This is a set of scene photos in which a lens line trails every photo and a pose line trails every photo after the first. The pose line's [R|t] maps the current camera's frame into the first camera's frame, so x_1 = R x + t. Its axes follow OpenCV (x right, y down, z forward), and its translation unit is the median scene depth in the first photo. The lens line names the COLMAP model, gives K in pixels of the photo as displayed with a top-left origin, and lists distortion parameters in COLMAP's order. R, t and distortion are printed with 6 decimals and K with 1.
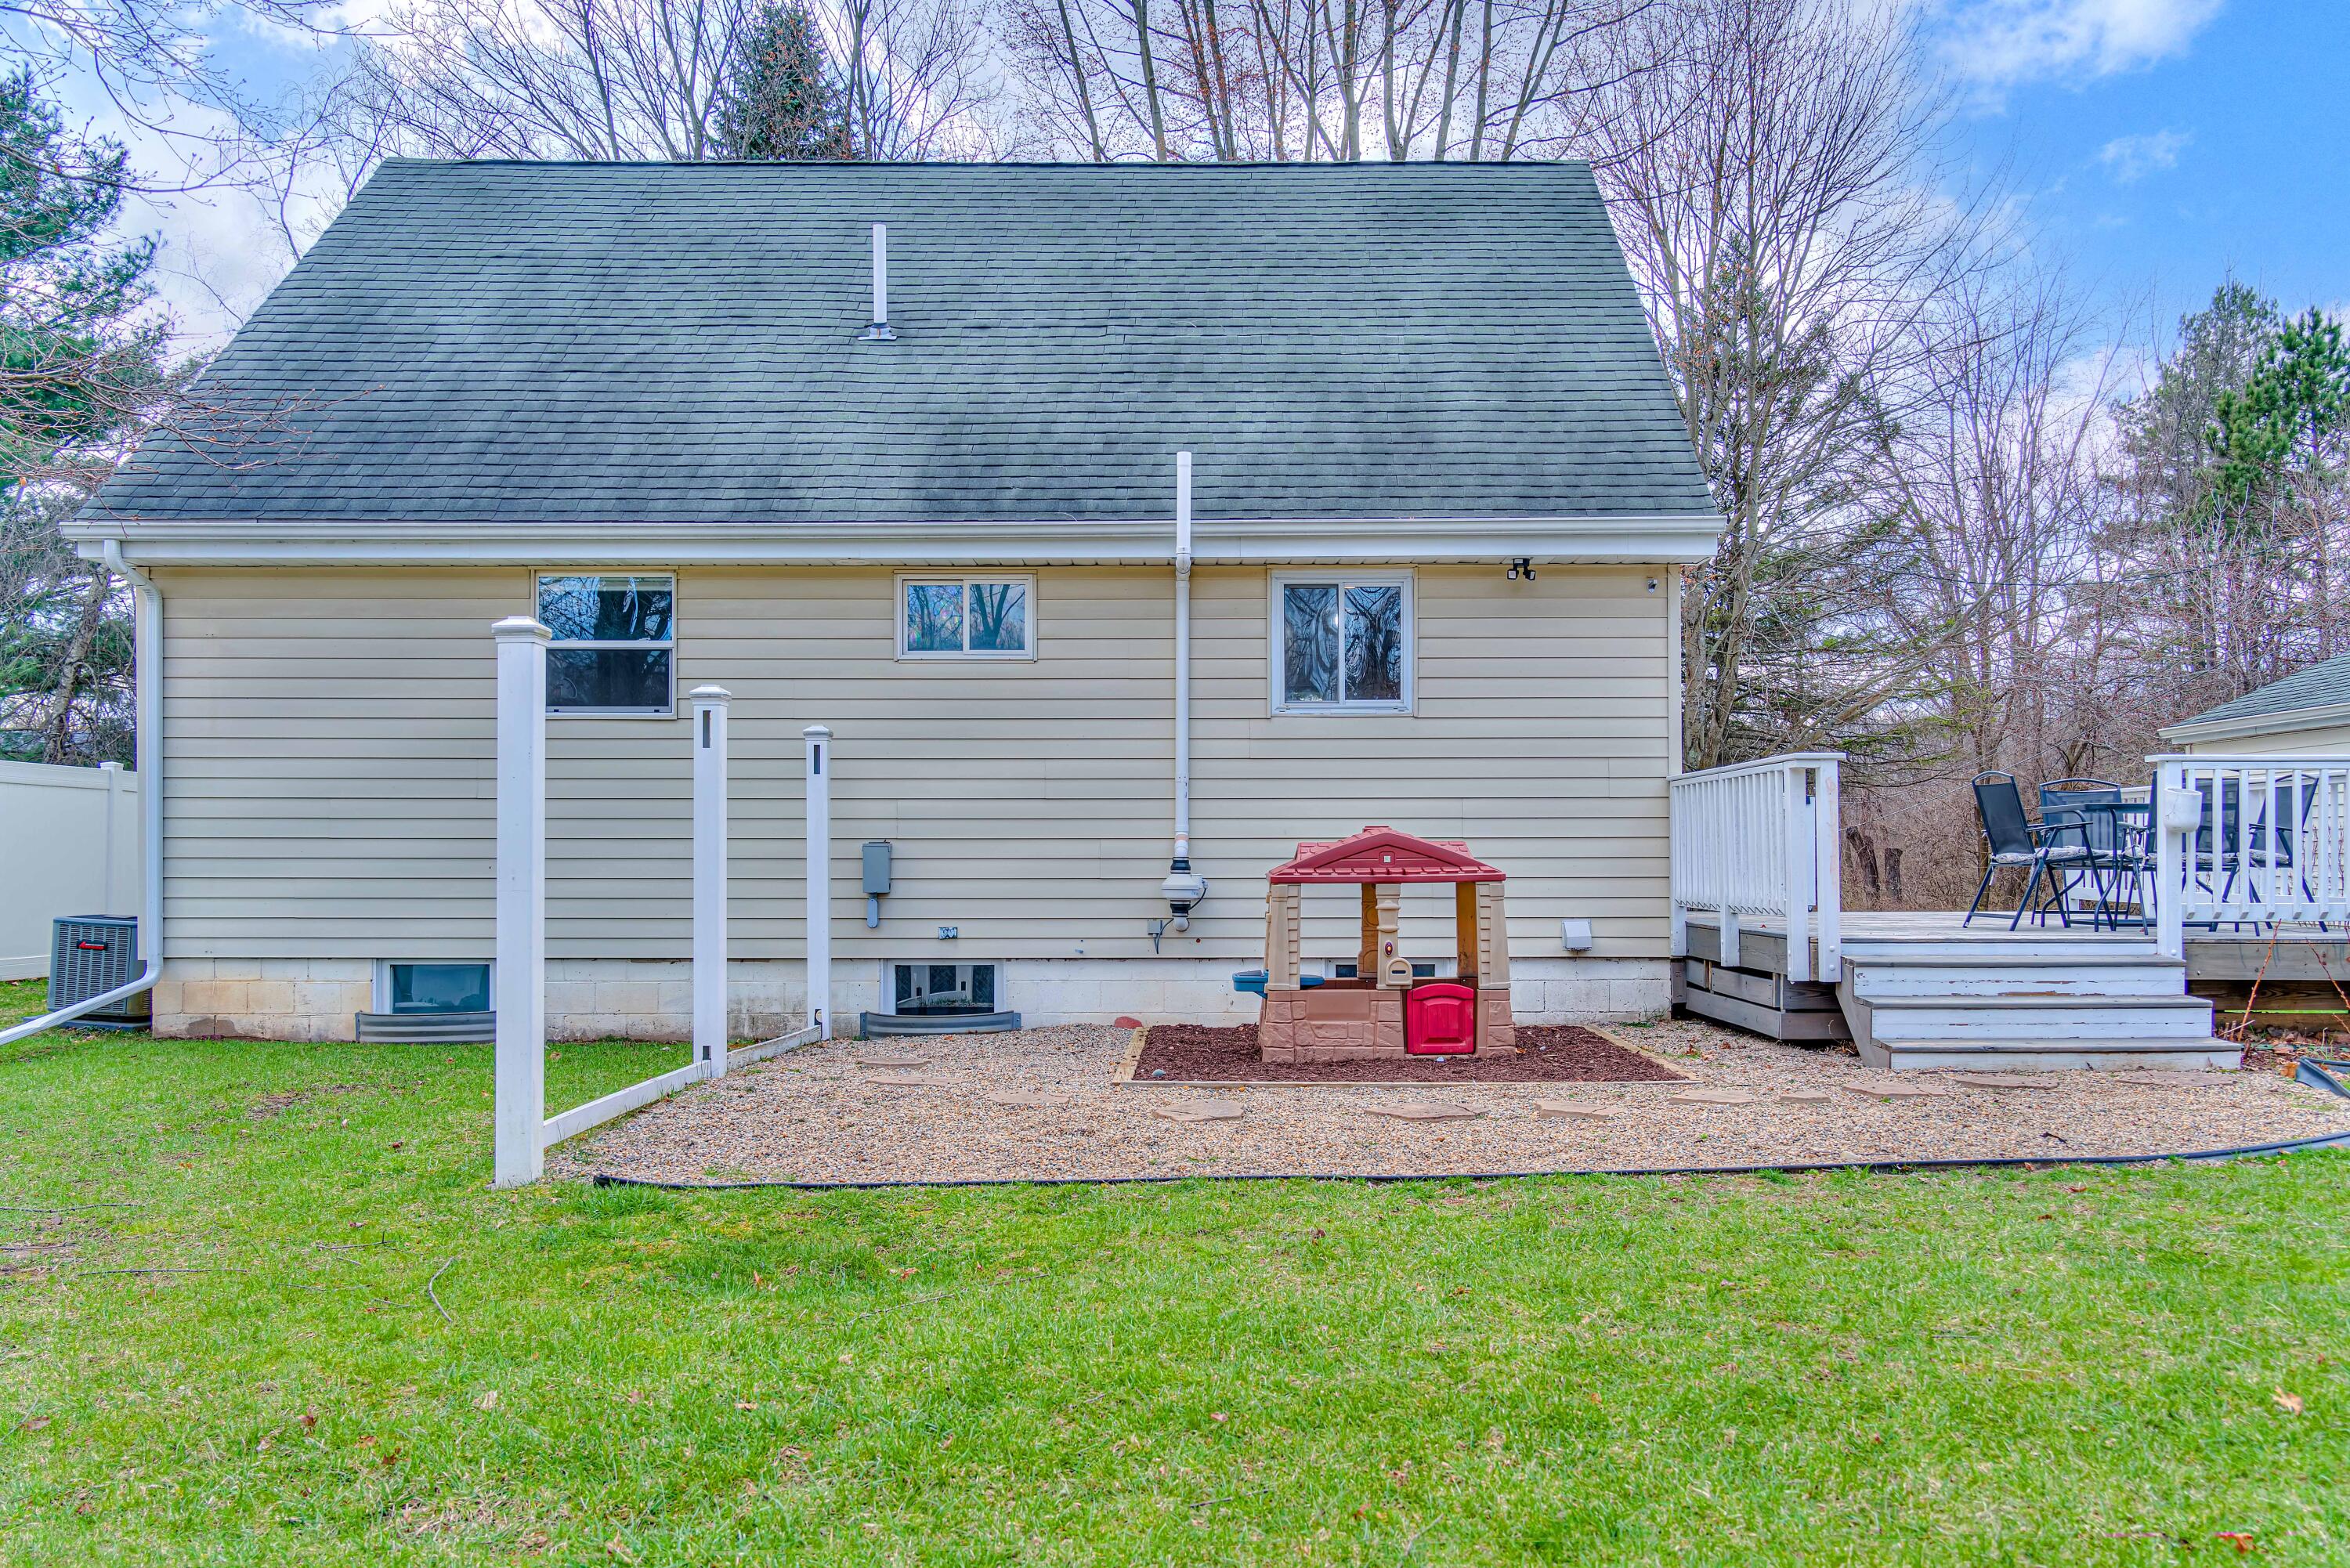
lens RADIAL K [[1911.5, 0, 1175.0], [0, 1911.5, 784.0], [0, 0, 1]] dist [-0.006569, -0.001063]
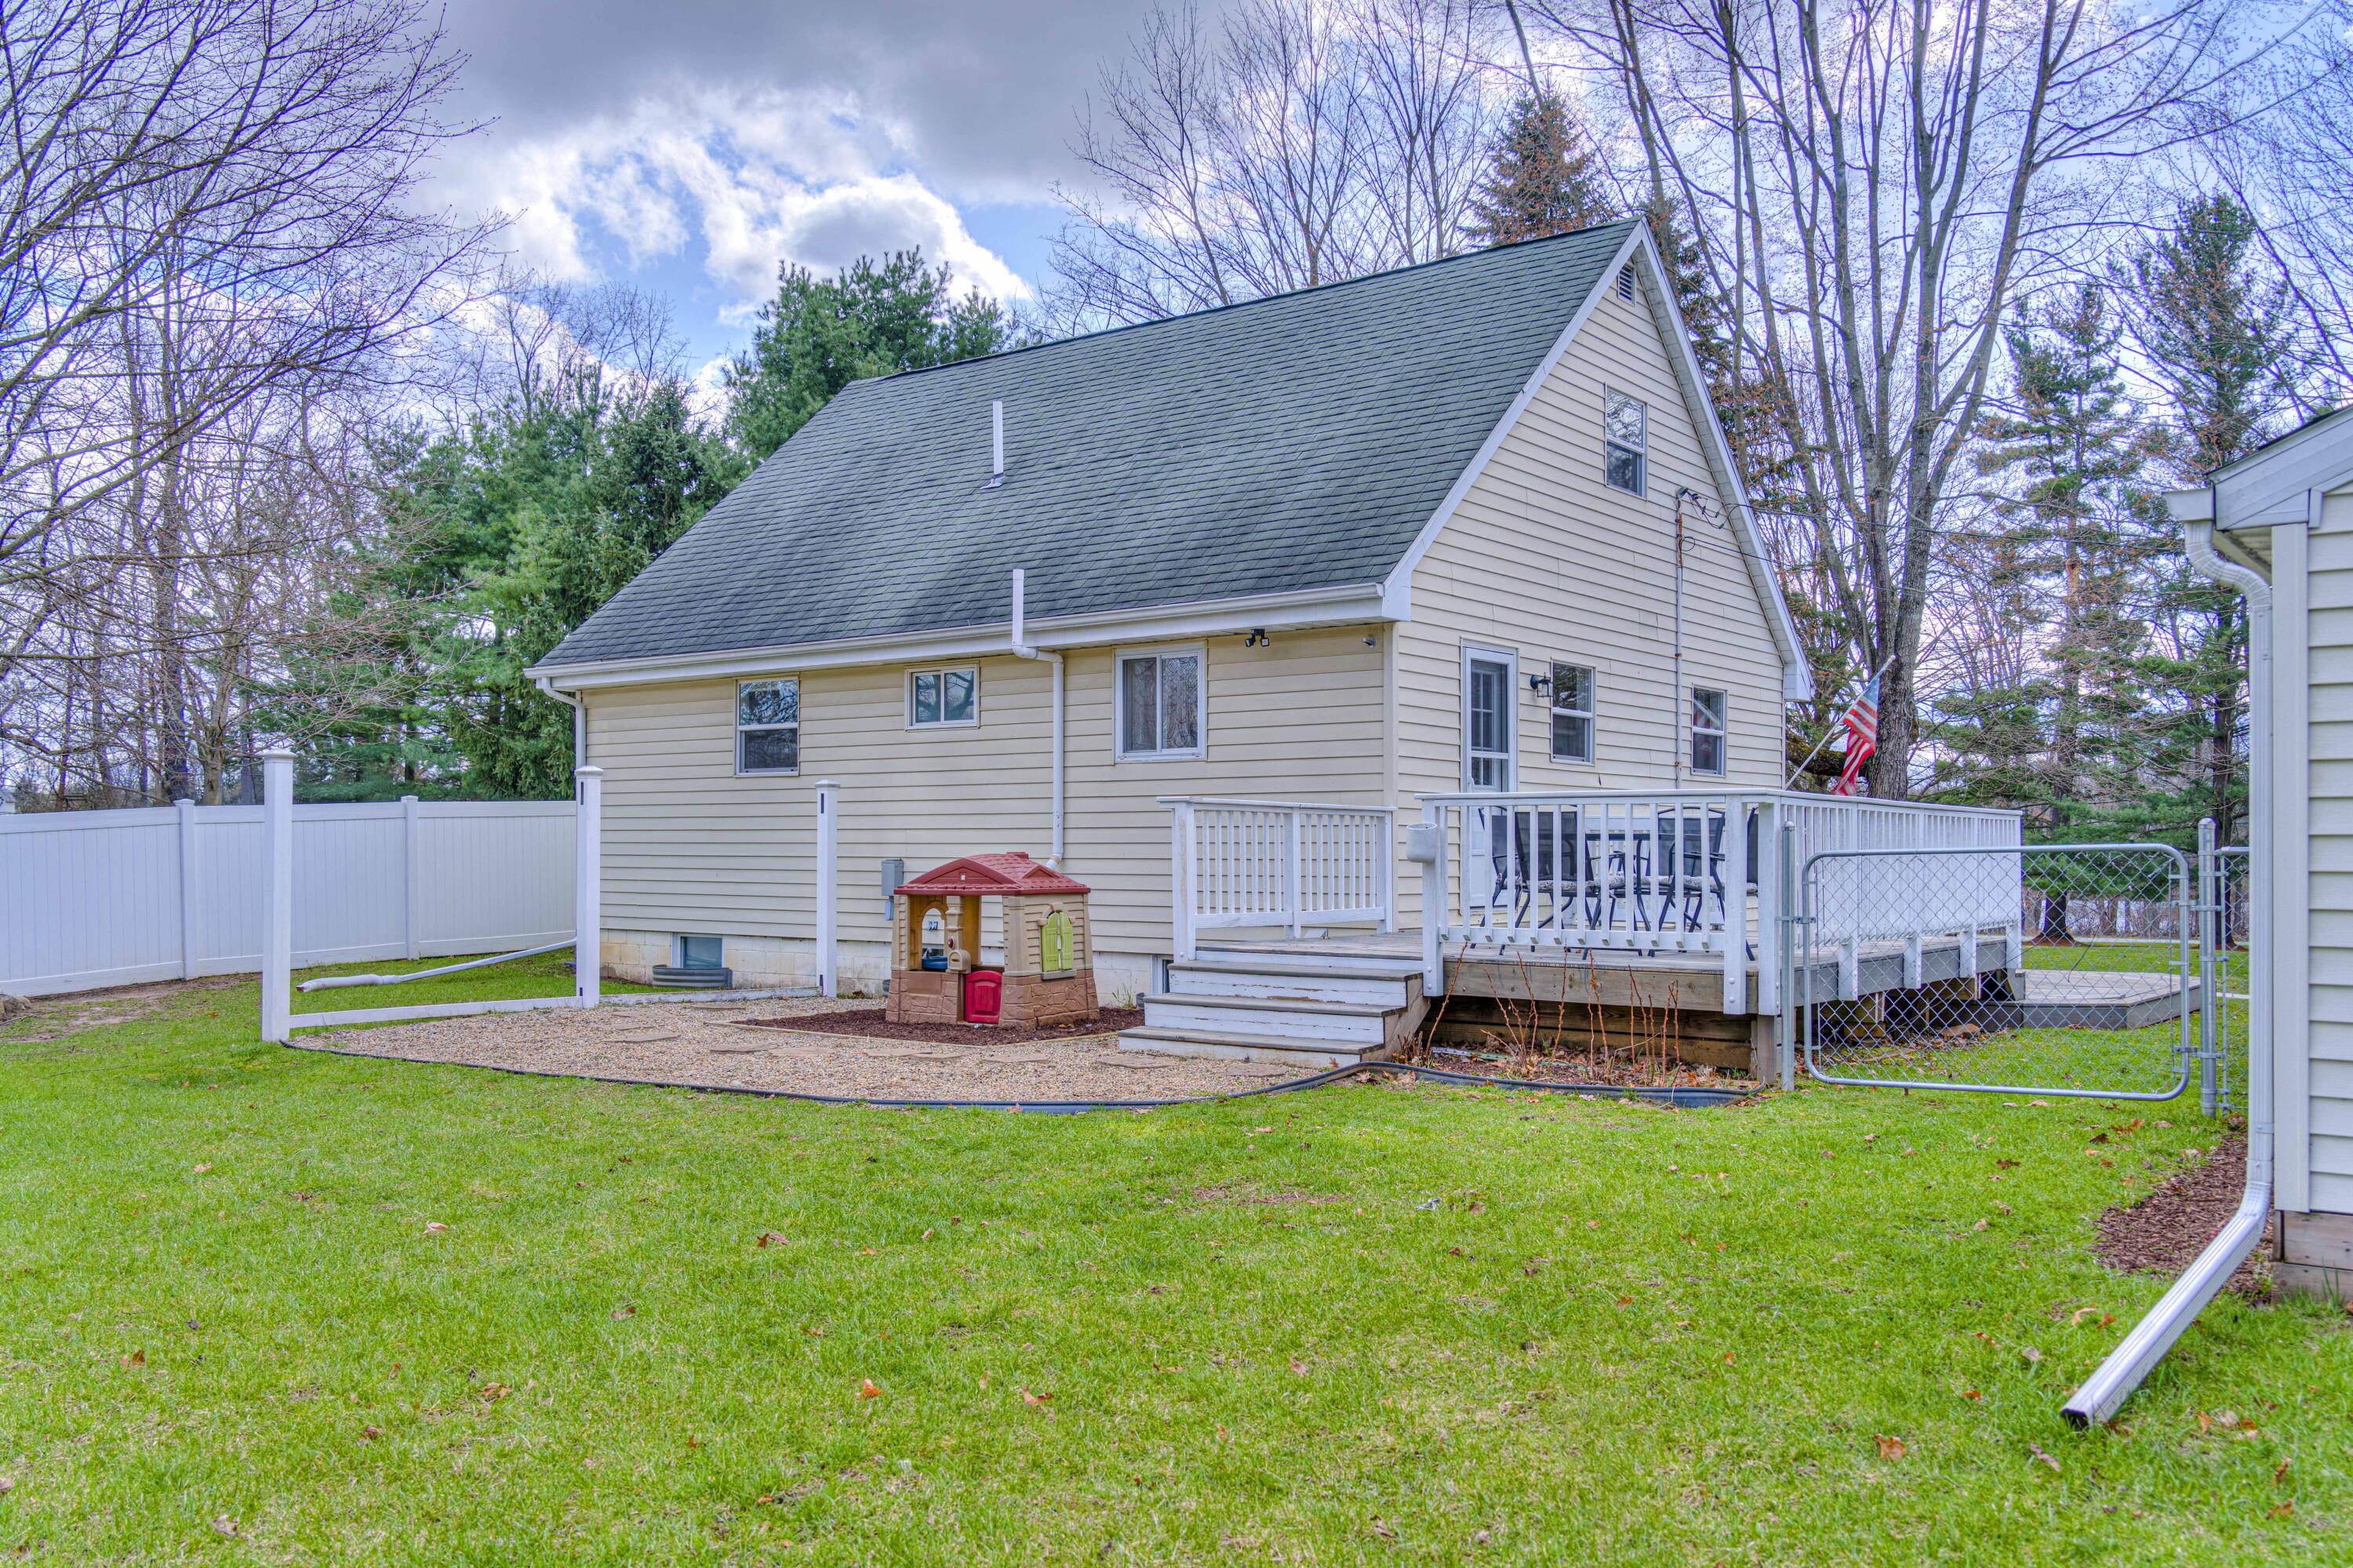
lens RADIAL K [[1843.8, 0, 1176.7], [0, 1843.8, 823.8], [0, 0, 1]] dist [-0.000983, 0.000070]
pose [[0.798761, -0.004569, -0.601632, 0.854439], [0.015791, 0.999786, 0.013372, -0.011700], [0.601442, -0.020182, 0.798662, 0.037517]]
